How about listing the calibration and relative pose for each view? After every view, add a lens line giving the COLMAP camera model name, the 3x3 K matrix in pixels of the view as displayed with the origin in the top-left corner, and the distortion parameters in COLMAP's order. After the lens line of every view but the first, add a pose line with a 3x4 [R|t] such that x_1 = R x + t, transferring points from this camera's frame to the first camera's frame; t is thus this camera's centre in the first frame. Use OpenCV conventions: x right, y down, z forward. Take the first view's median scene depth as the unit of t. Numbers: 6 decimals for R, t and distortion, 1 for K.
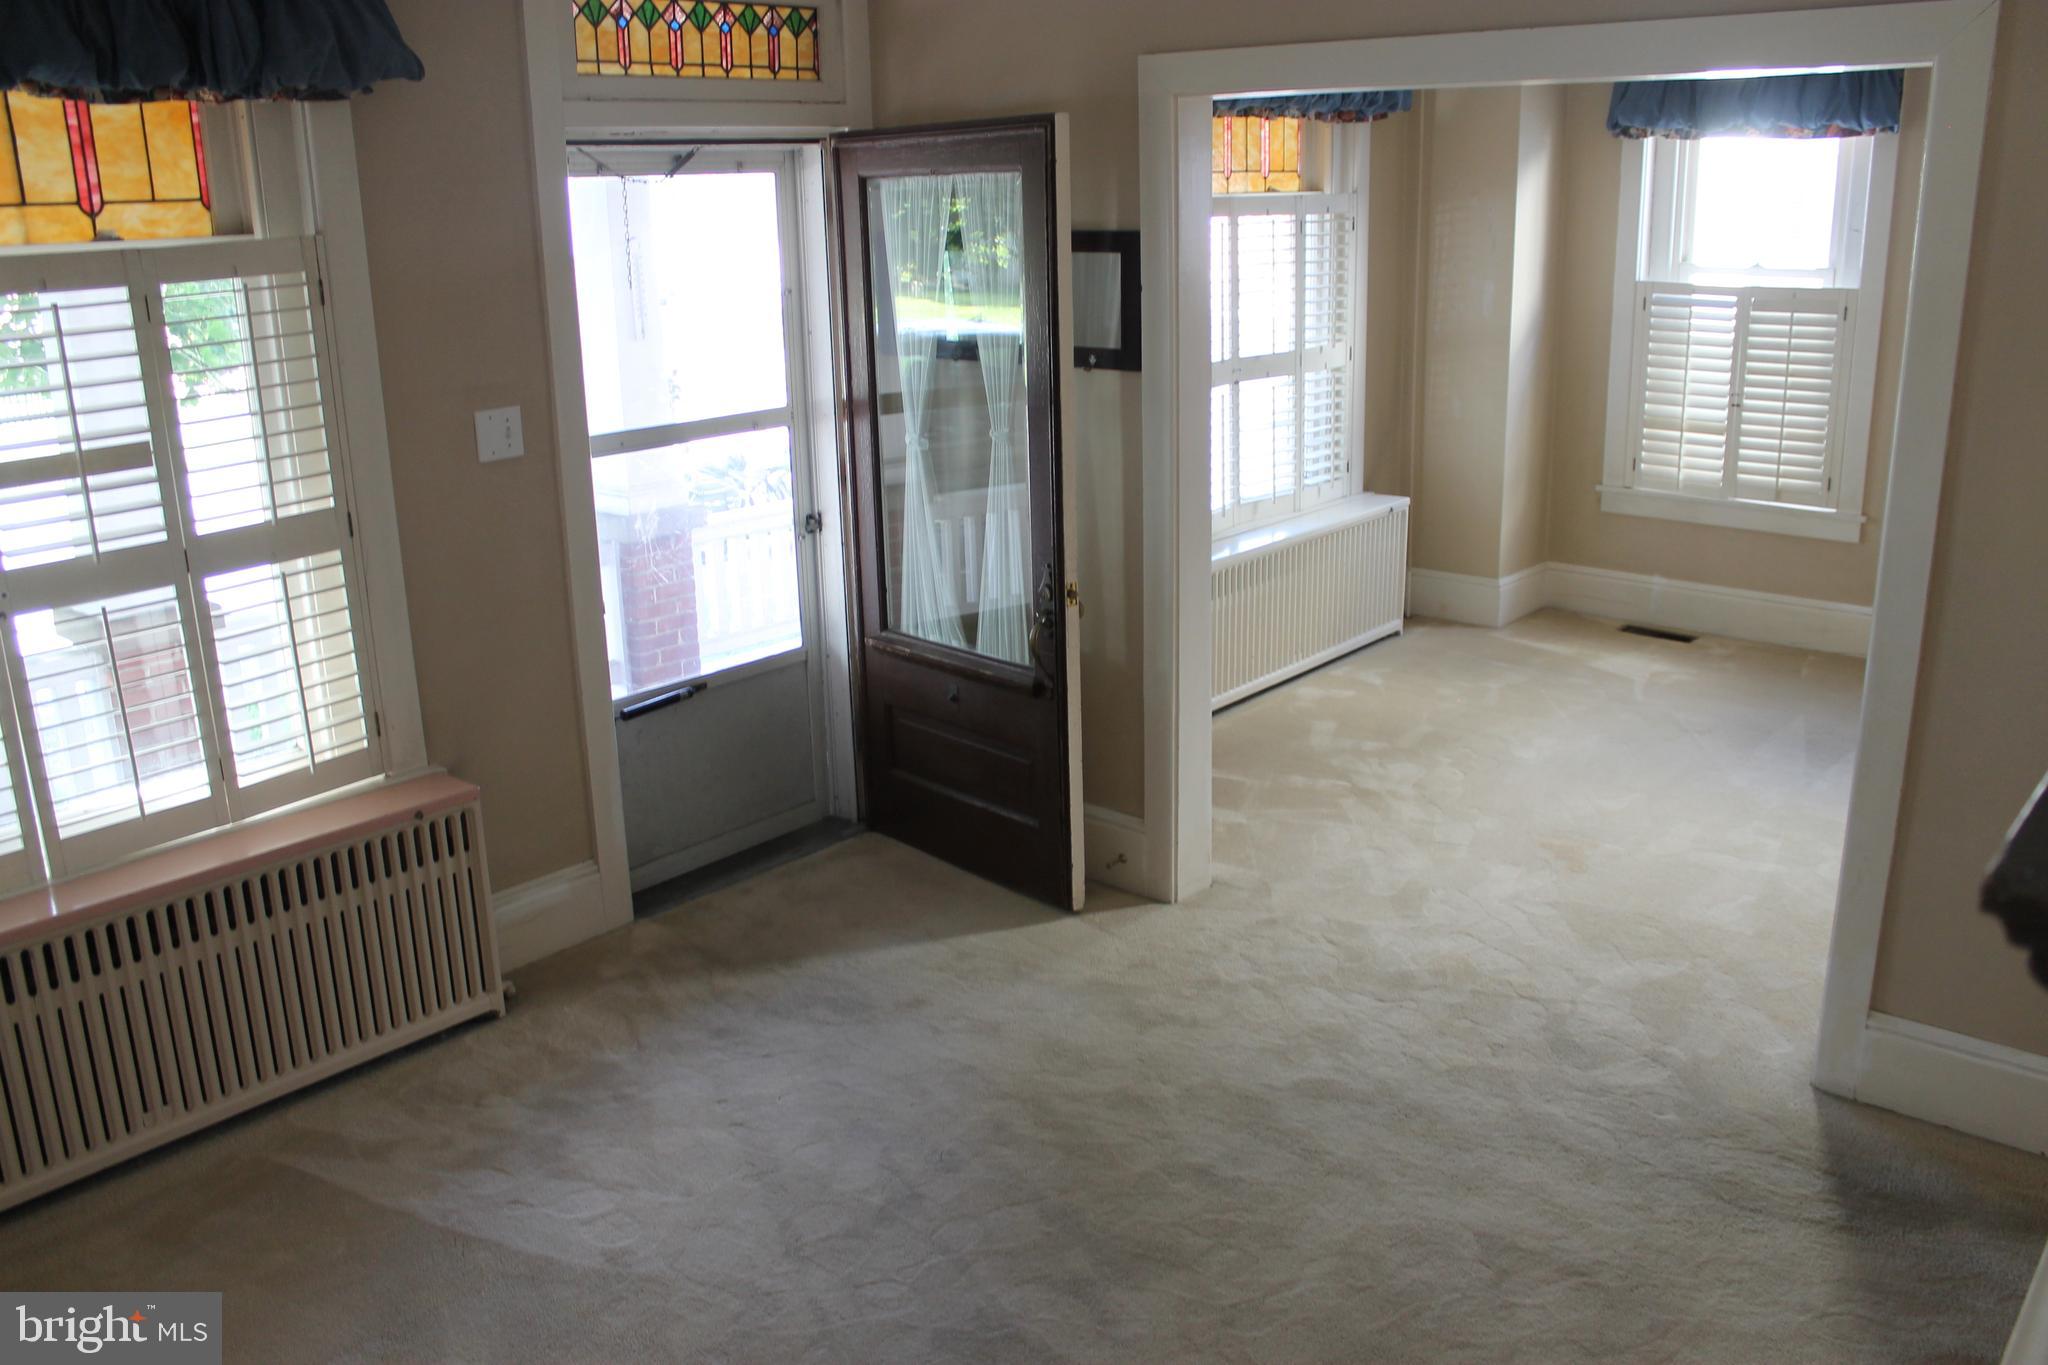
lens RADIAL K [[1732.4, 0, 1027.5], [0, 1732.4, 676.0], [0, 0, 1]] dist [-0.158454, 0.144952]
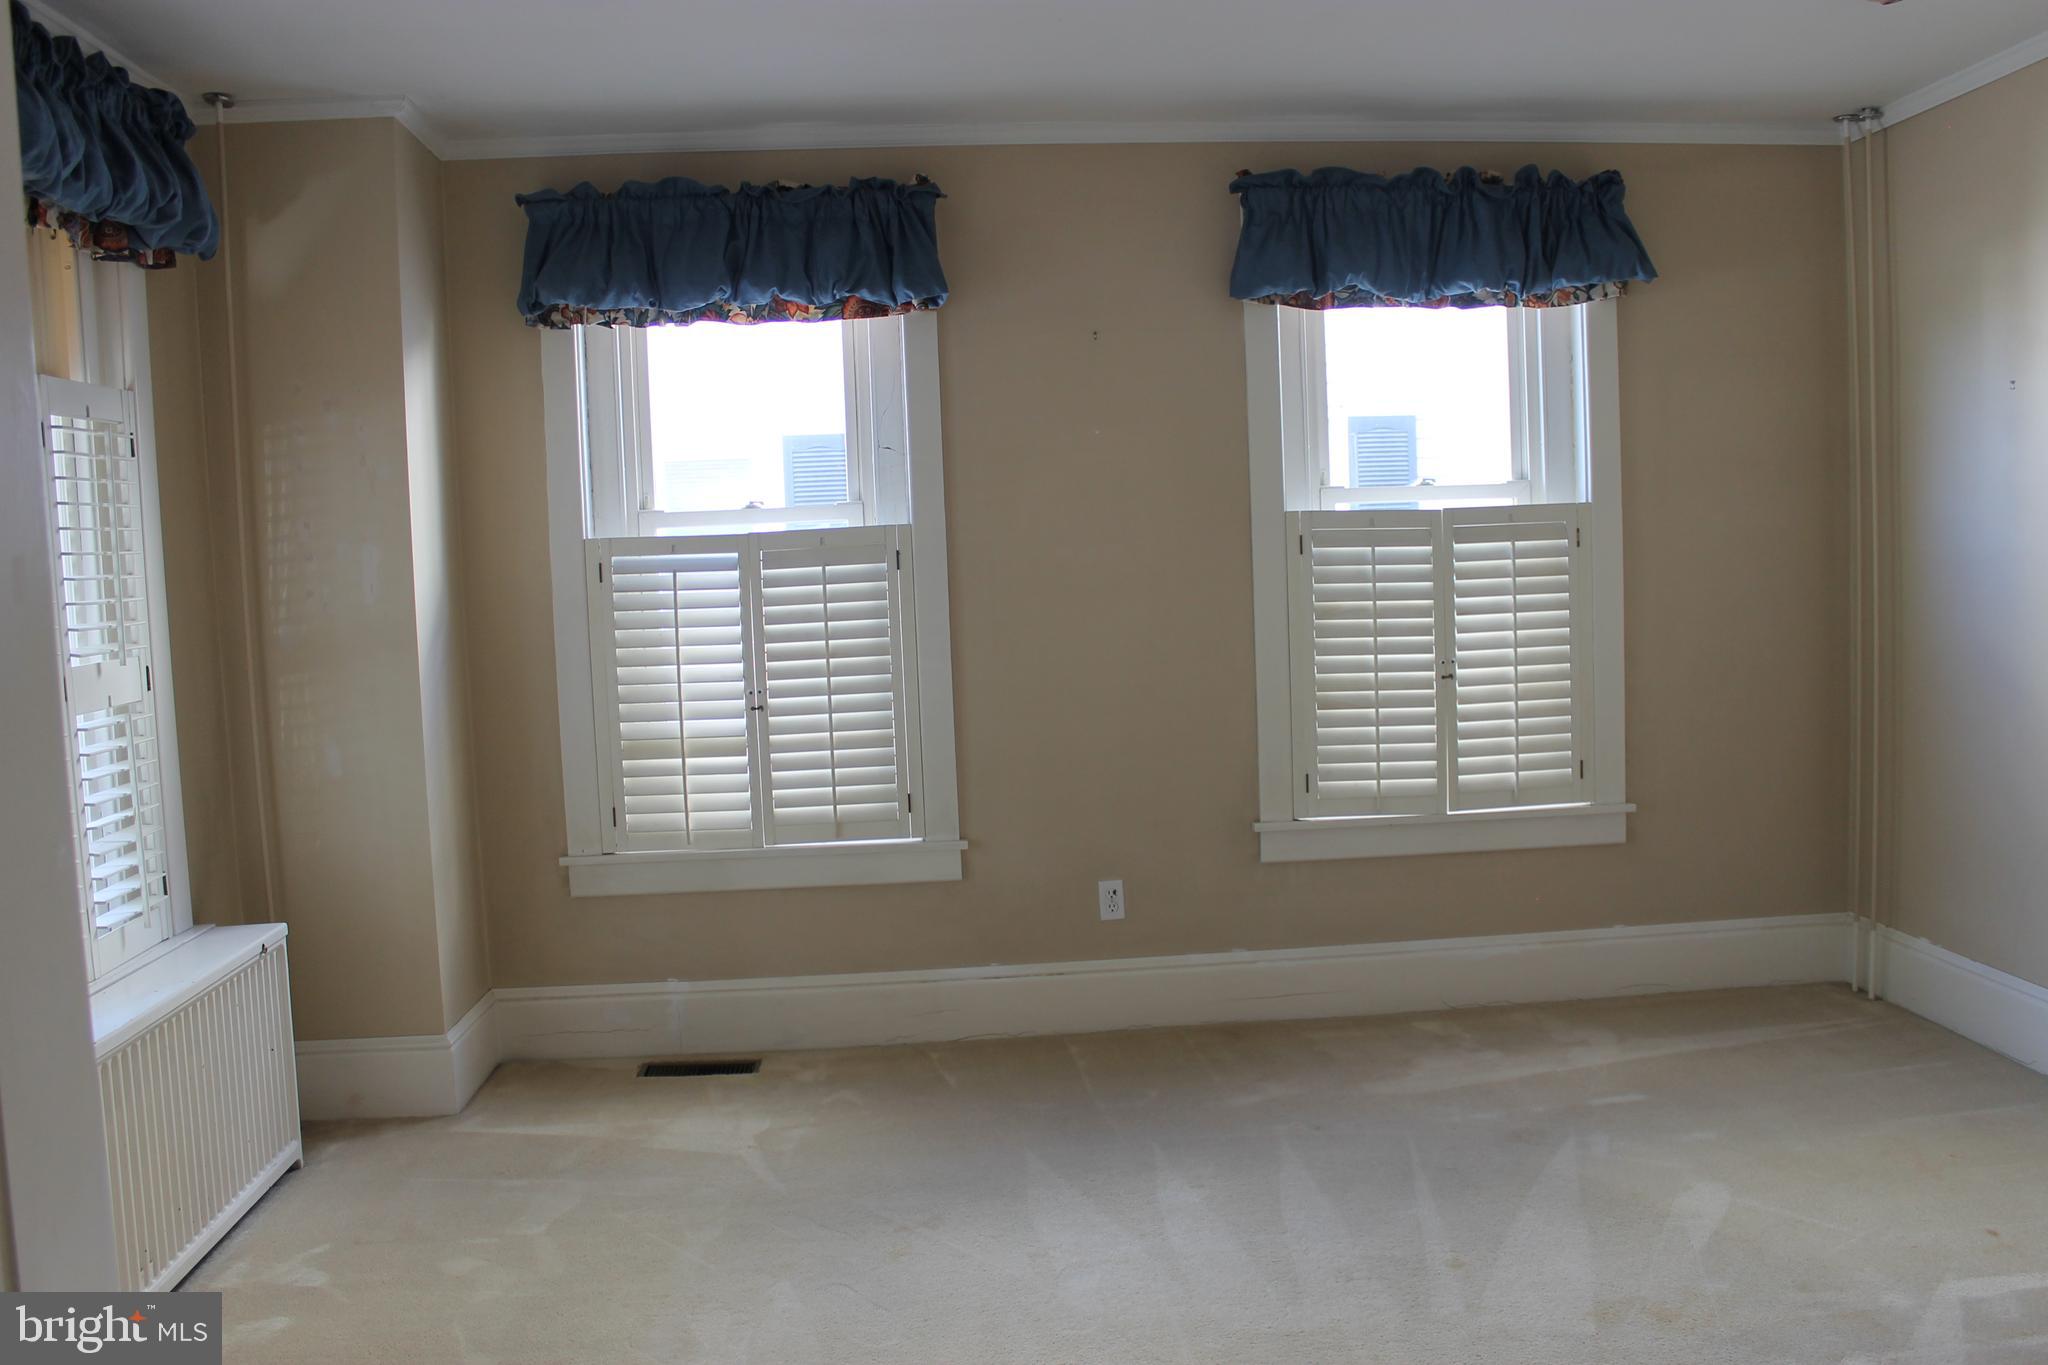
lens RADIAL K [[1732.4, 0, 1024.5], [0, 1732.4, 683.4], [0, 0, 1]] dist [-0.158454, 0.144952]
pose [[0.713121, -0.062183, 0.698278, 0.015076], [0.219486, 0.965785, -0.138147, -0.053723], [-0.665796, 0.251778, 0.702370, 0.462162]]
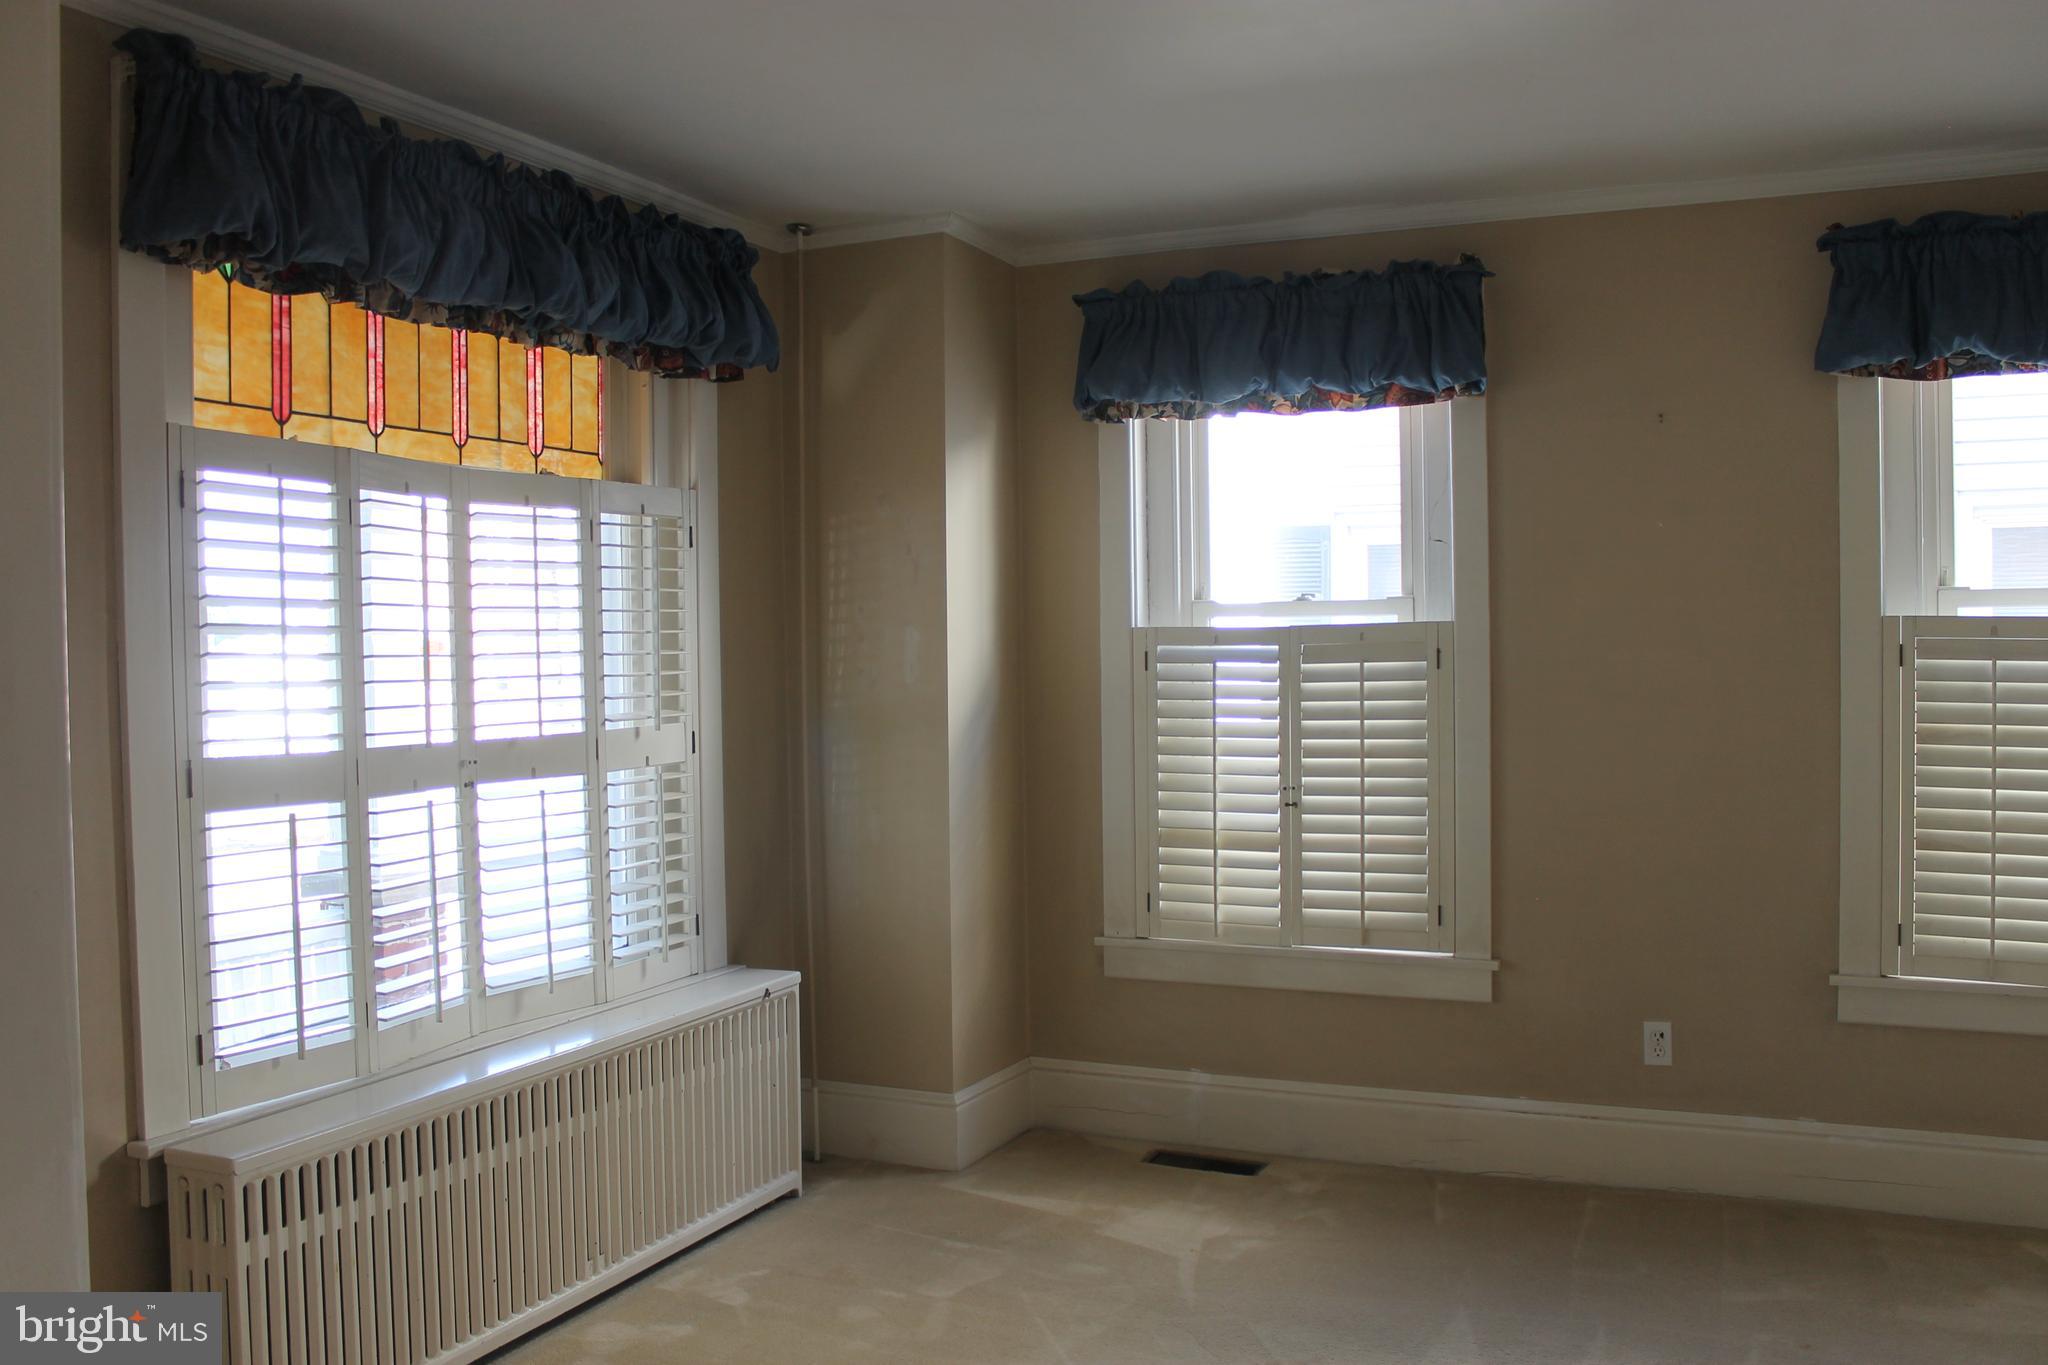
lens RADIAL K [[1732.4, 0, 1038.9], [0, 1732.4, 681.2], [0, 0, 1]] dist [-0.158454, 0.144952]
pose [[0.960765, 0.001885, 0.277358, 0.143409], [0.071457, 0.964540, -0.254082, -0.044338], [-0.268001, 0.263932, 0.926561, 0.405021]]
